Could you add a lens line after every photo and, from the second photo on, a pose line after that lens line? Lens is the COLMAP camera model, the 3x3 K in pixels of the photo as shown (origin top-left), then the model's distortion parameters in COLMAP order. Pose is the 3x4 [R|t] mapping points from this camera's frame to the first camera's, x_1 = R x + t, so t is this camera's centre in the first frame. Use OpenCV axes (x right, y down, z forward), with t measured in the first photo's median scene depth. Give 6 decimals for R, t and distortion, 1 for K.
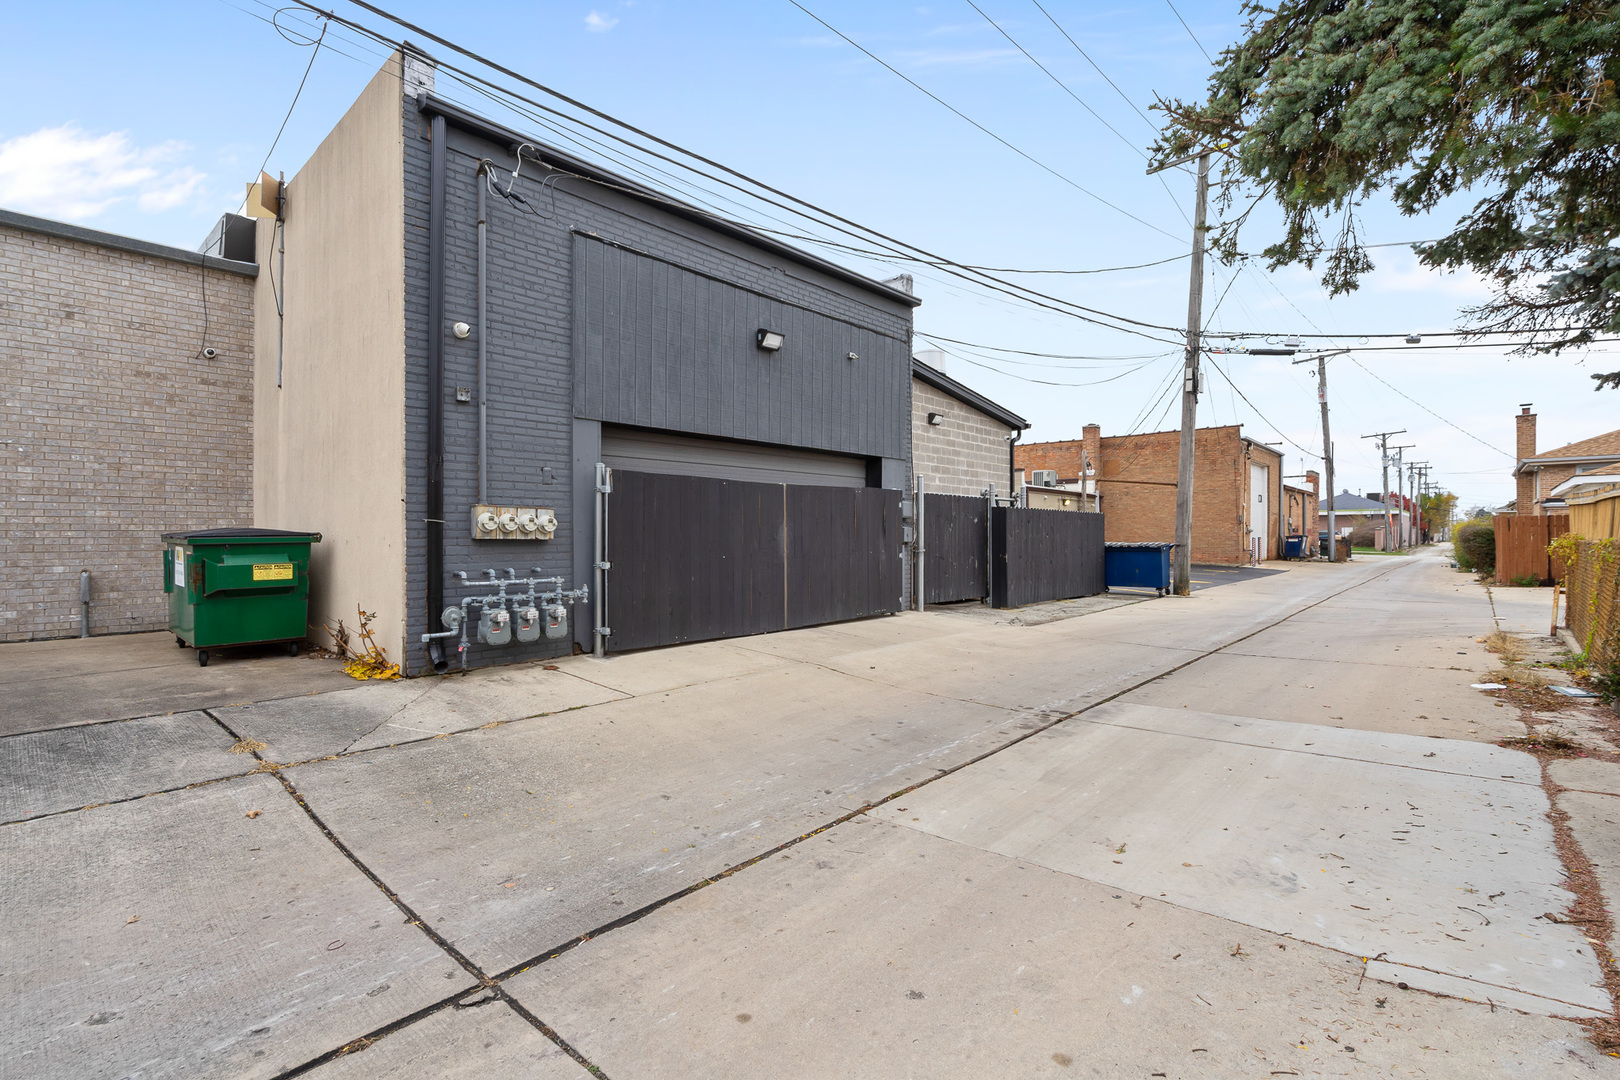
lens RADIAL K [[739.3, 0, 820.3], [0, 739.3, 535.7], [0, 0, 1]] dist [-0.001366, 0.000627]
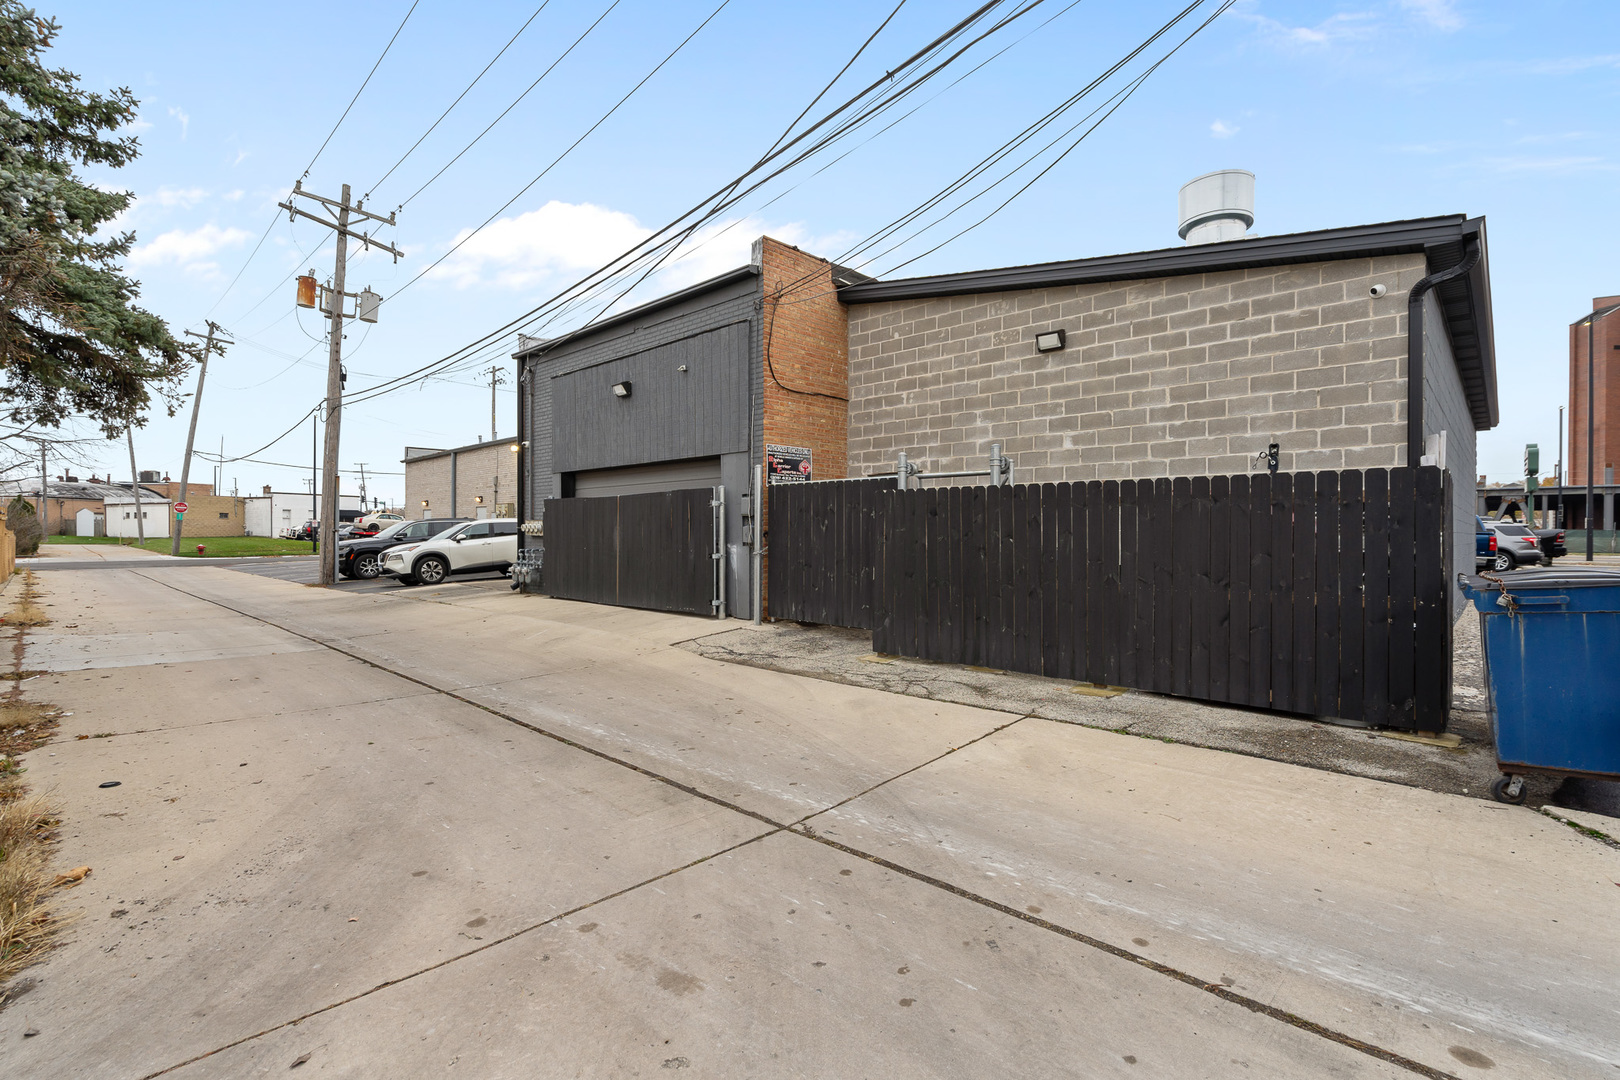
lens RADIAL K [[739.3, 0, 820.3], [0, 739.3, 535.7], [0, 0, 1]] dist [-0.001366, 0.000627]
pose [[-0.026656, 0.003458, -0.999639, 1.360580], [-0.004324, 0.999984, 0.003575, -0.004900], [0.999635, 0.004418, -0.026641, 1.498592]]
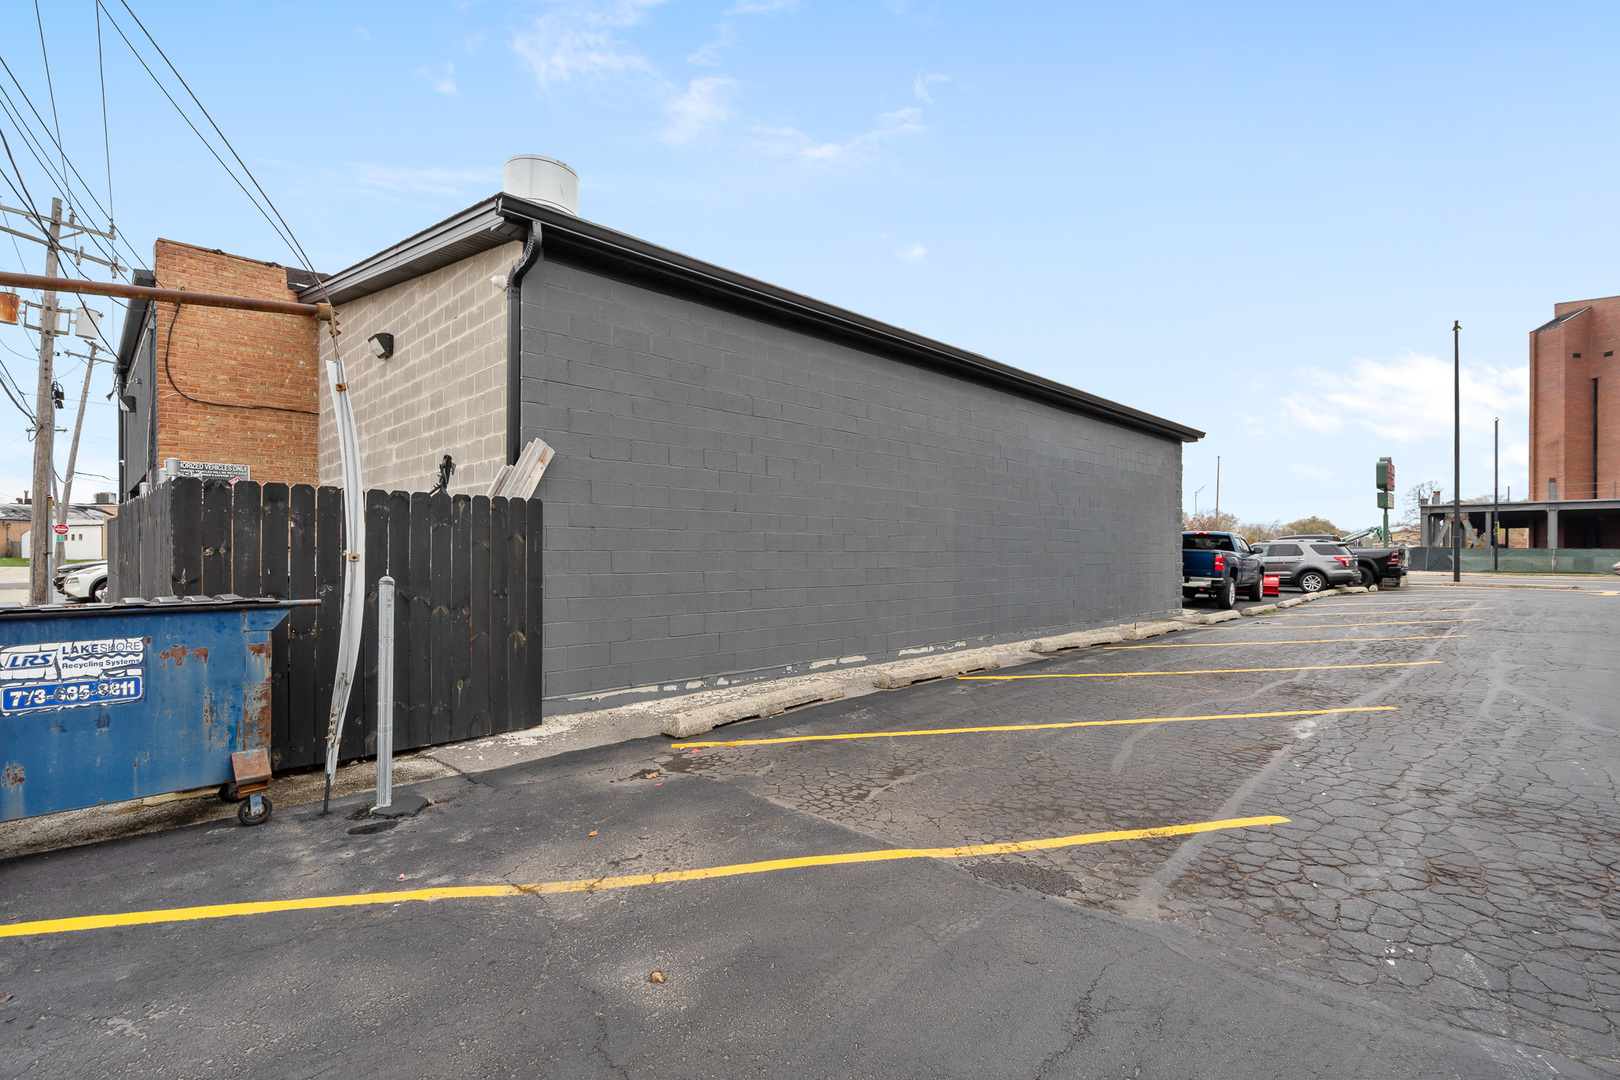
lens RADIAL K [[754.3, 0, 838.7], [0, 754.3, 548.7], [0, 0, 1]] dist [-0.002403, -0.000026]
pose [[-0.050362, -0.005621, -0.998715, 1.250146], [-0.001595, 0.999983, -0.005548, -0.010156], [0.998730, 0.001313, -0.050370, 2.459928]]
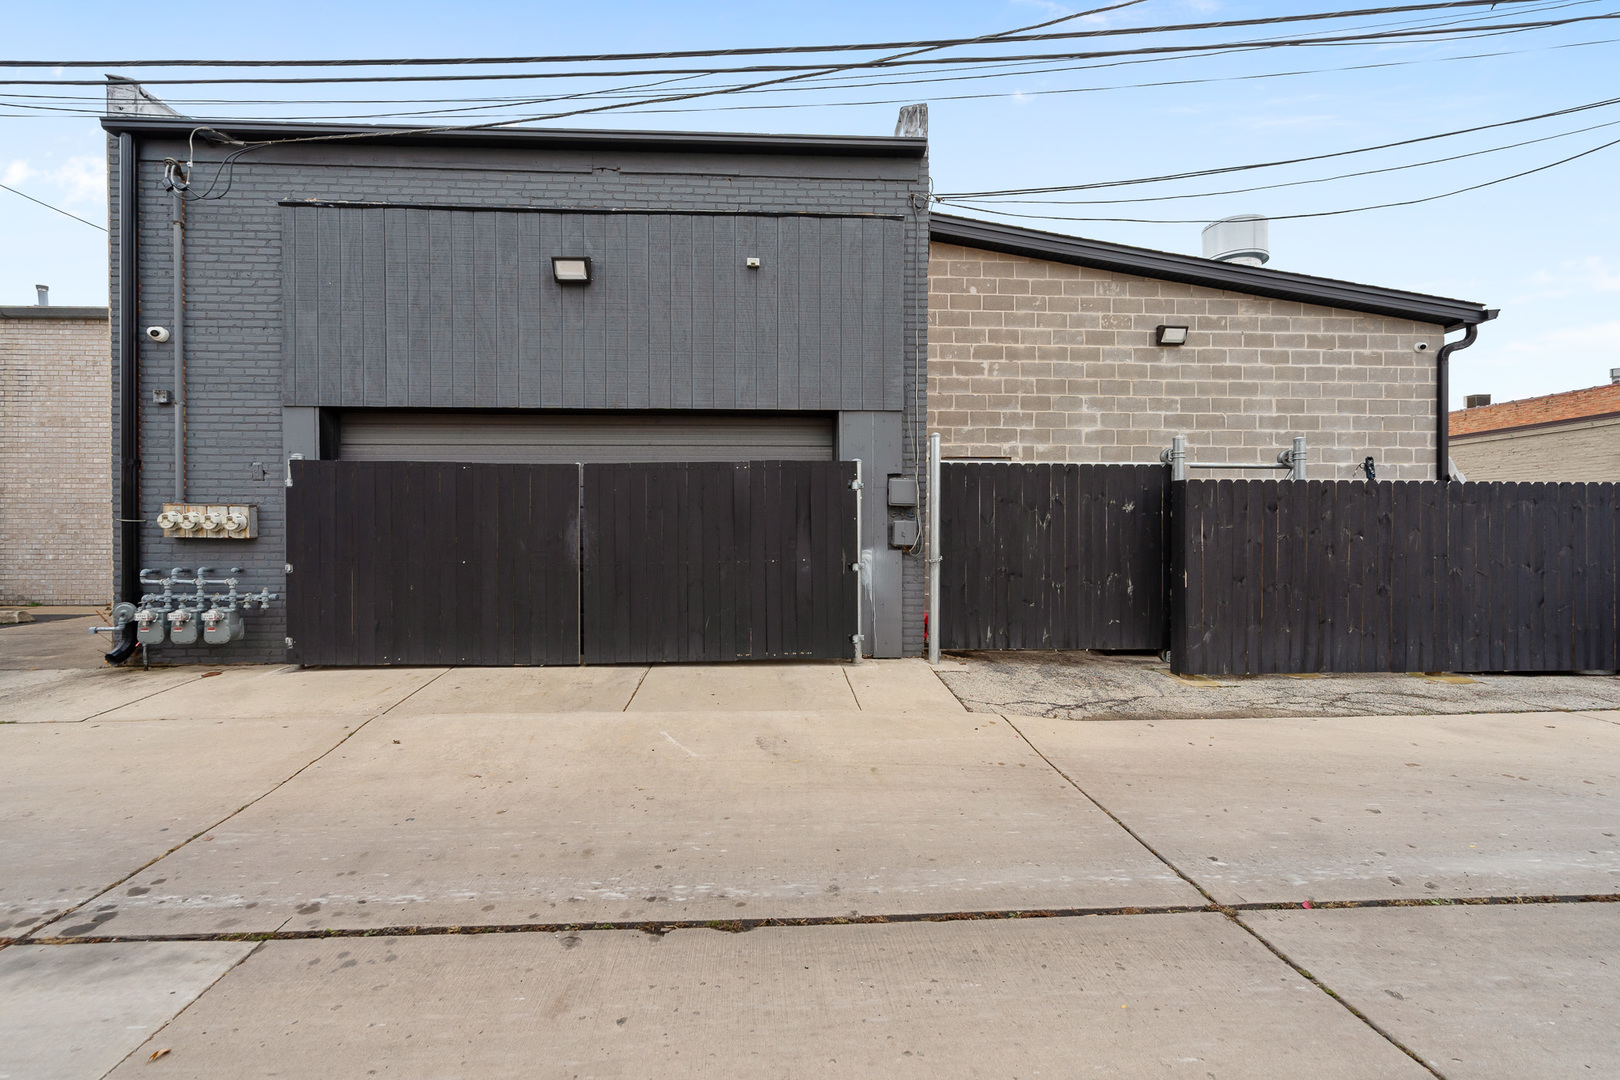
lens RADIAL K [[739.3, 0, 820.3], [0, 739.3, 535.7], [0, 0, 1]] dist [-0.001366, 0.000627]
pose [[0.705096, 0.005063, -0.709093, 0.676189], [-0.001282, 0.999982, 0.005865, -0.003977], [0.709110, -0.003226, 0.705090, 0.702646]]
